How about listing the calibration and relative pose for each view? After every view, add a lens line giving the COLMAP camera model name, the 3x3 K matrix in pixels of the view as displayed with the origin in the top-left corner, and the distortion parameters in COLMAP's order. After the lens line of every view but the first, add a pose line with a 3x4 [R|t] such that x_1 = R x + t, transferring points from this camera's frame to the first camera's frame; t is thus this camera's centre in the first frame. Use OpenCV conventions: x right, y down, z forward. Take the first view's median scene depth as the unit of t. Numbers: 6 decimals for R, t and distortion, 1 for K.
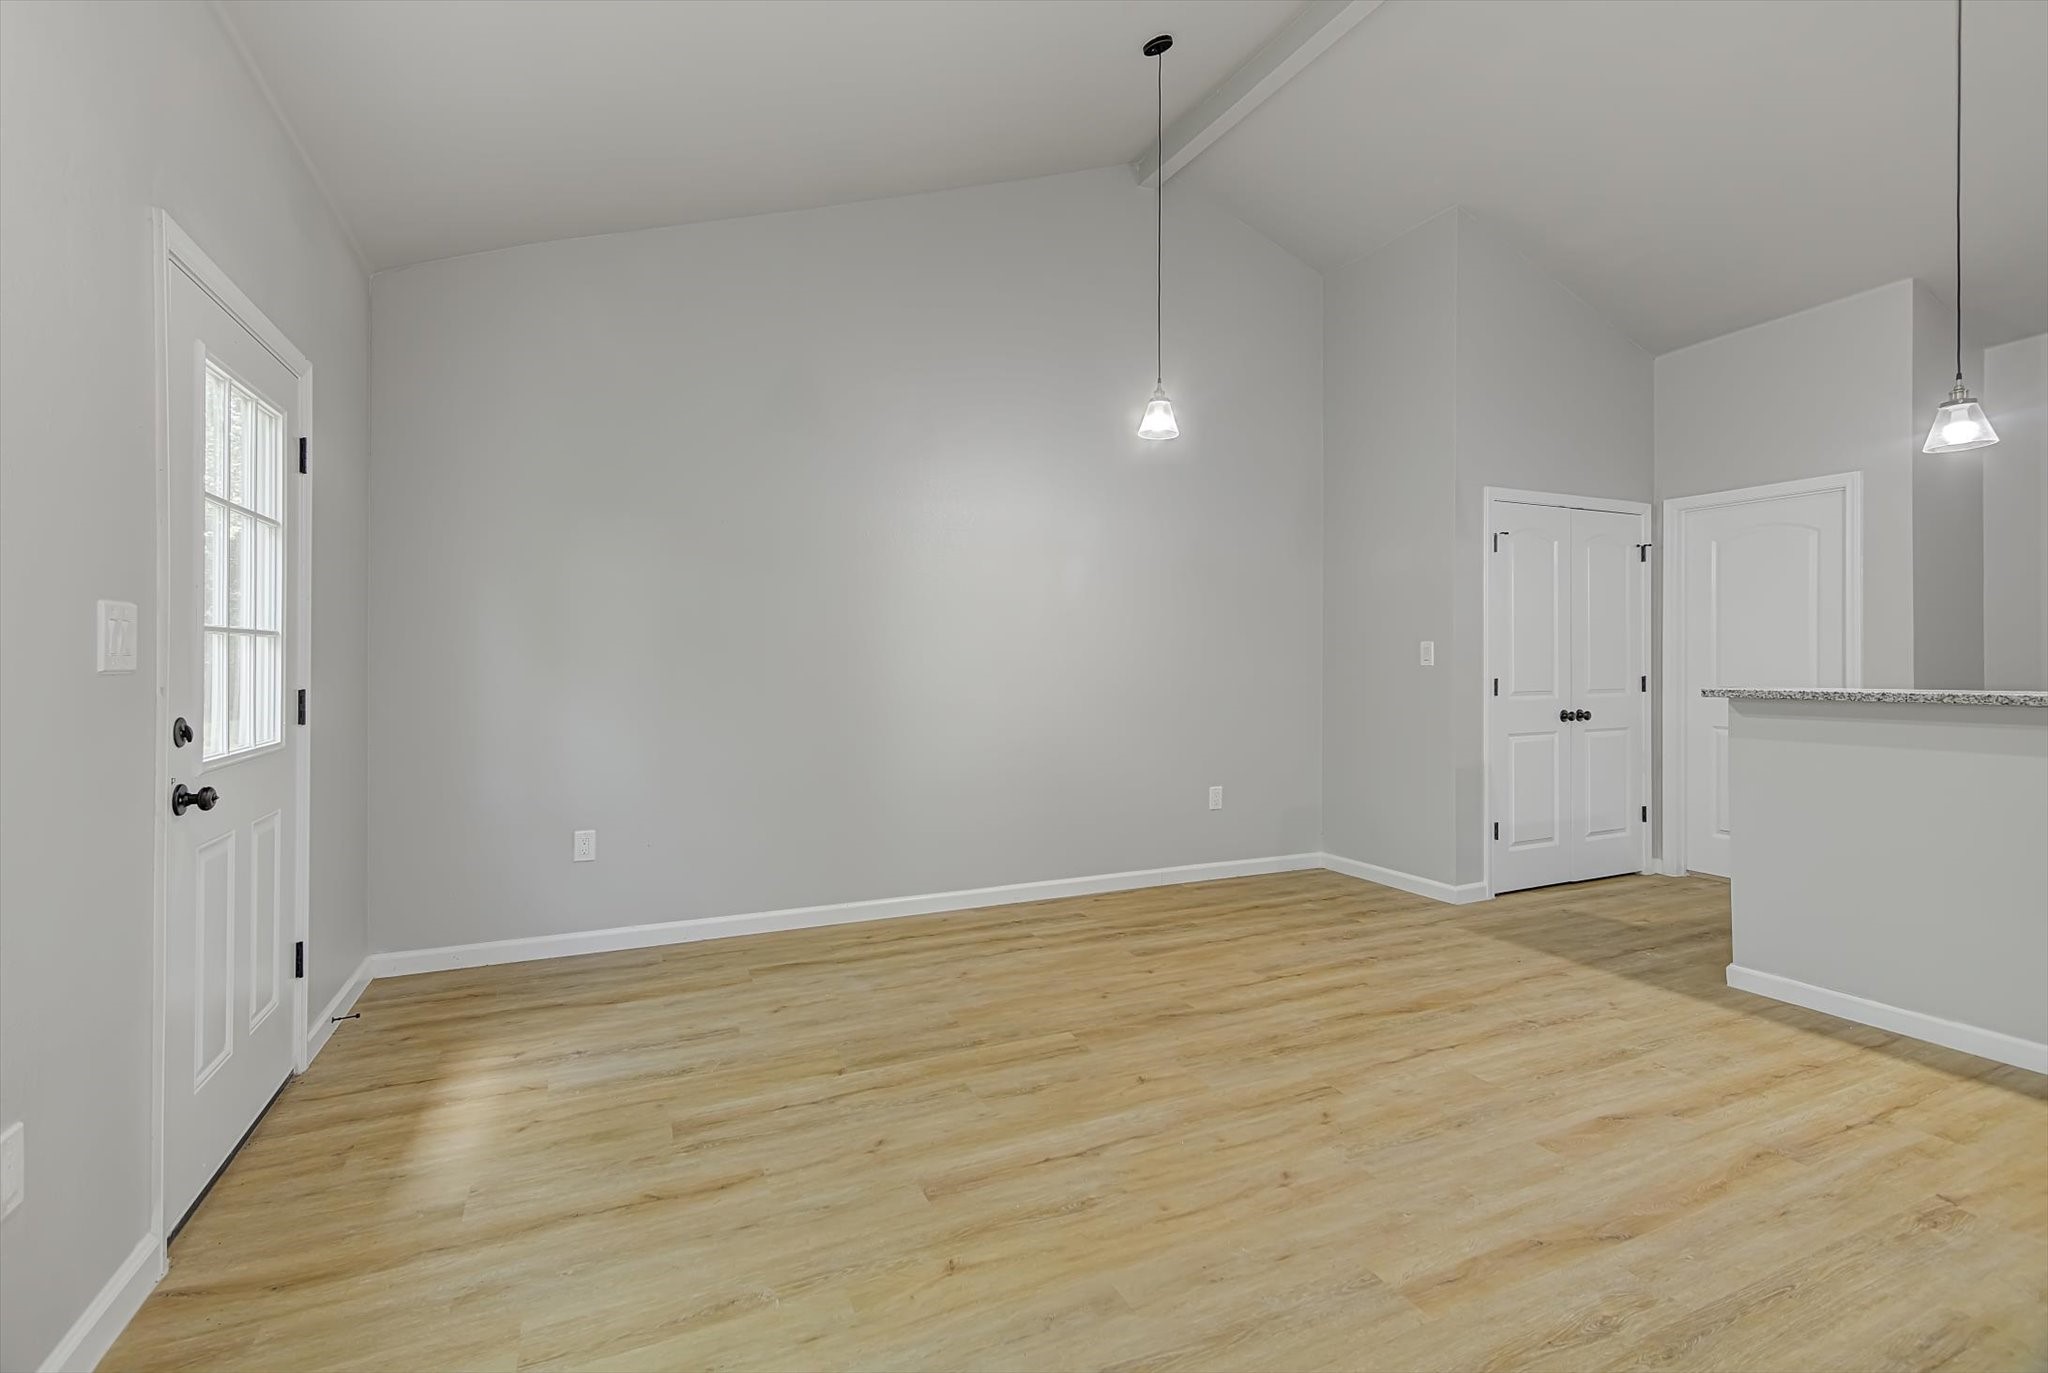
lens RADIAL K [[913.4, 0, 1011.5], [0, 913.4, 660.4], [0, 0, 1]] dist [0.004199, 0.000203]
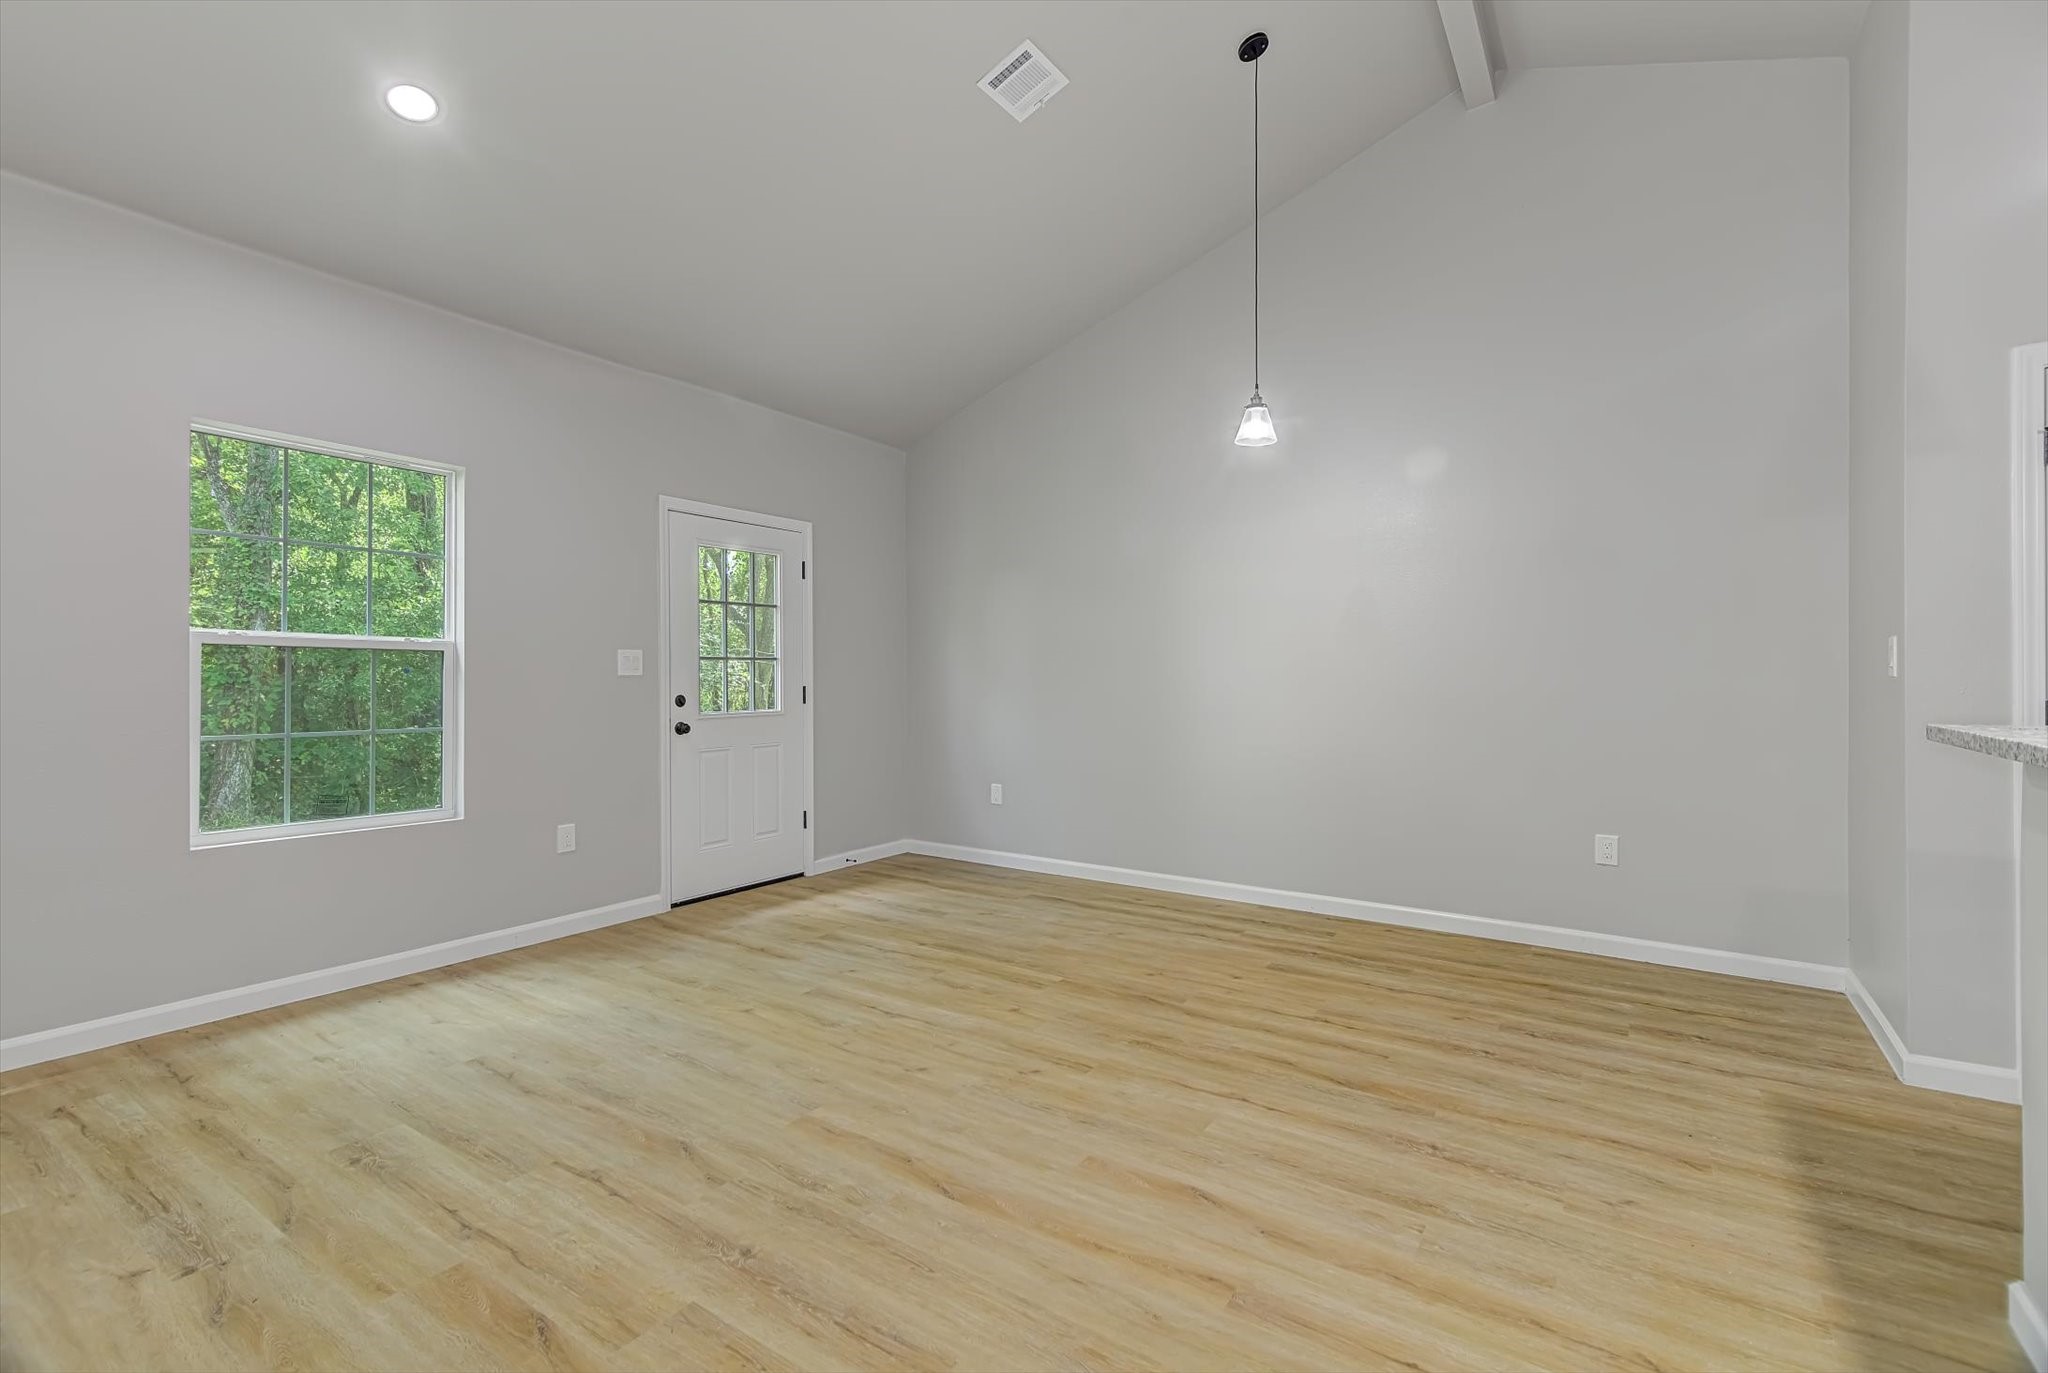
lens RADIAL K [[903.7, 0, 1018.3], [0, 903.7, 676.6], [0, 0, 1]] dist [0.002686, -0.000320]
pose [[0.520226, 0.004080, -0.854019, 1.018400], [0.002484, 0.999977, 0.006290, 0.000268], [0.854025, -0.005394, 0.520204, 0.317197]]
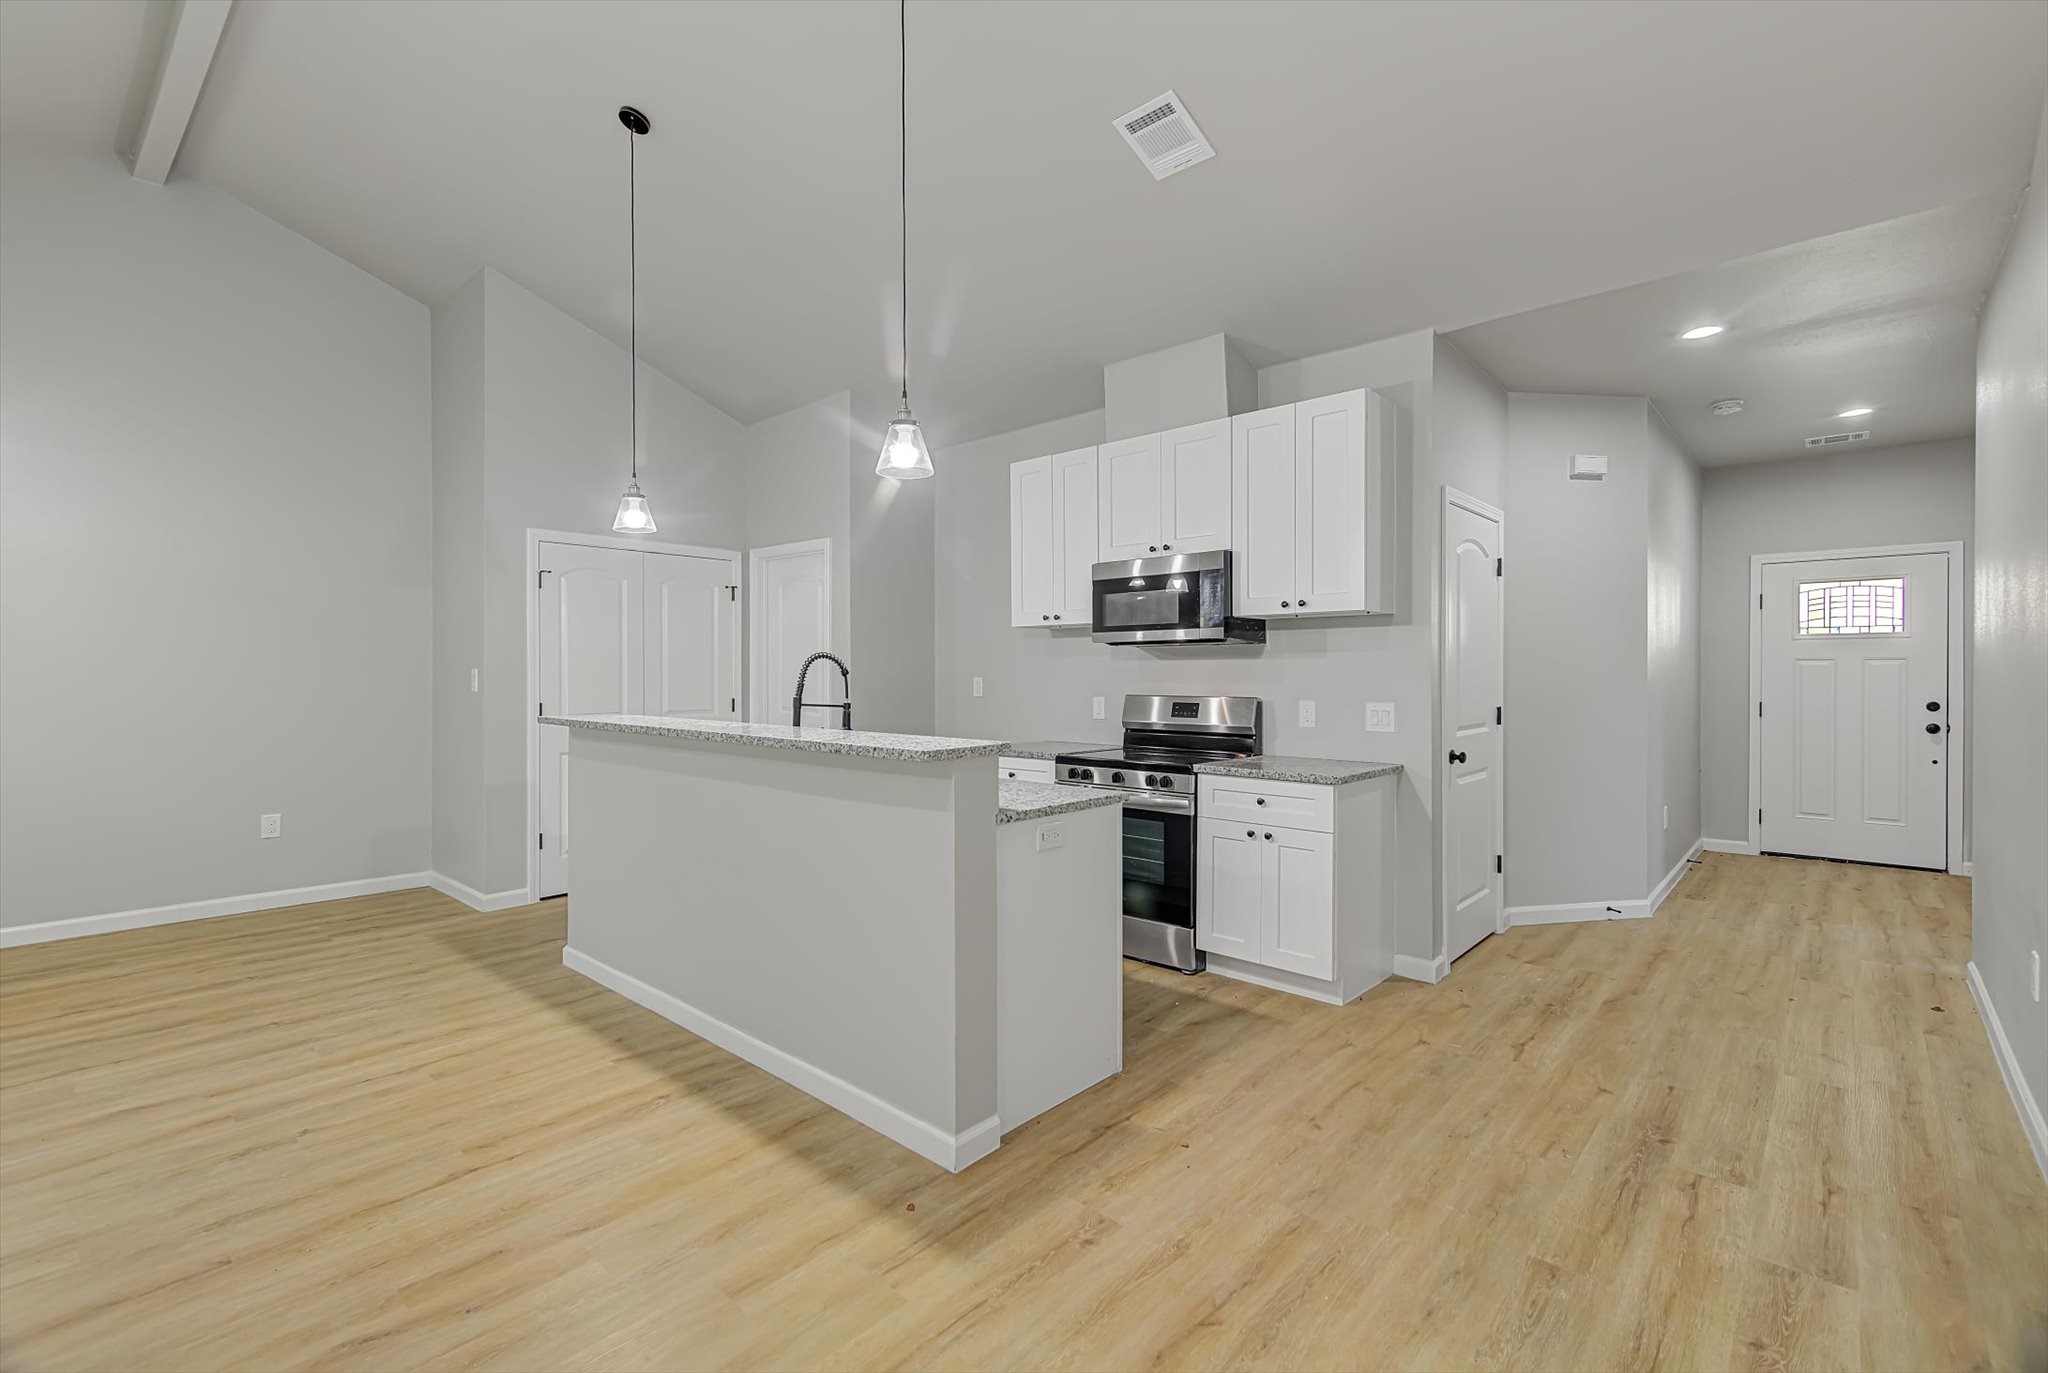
lens RADIAL K [[910.4, 0, 1010.9], [0, 910.4, 673.6], [0, 0, 1]] dist [0.010842, 0.000113]
pose [[0.918078, 0.004810, 0.396370, 0.933346], [-0.006876, 0.999969, 0.003790, -0.036032], [-0.396340, -0.006205, 0.918083, -0.358845]]
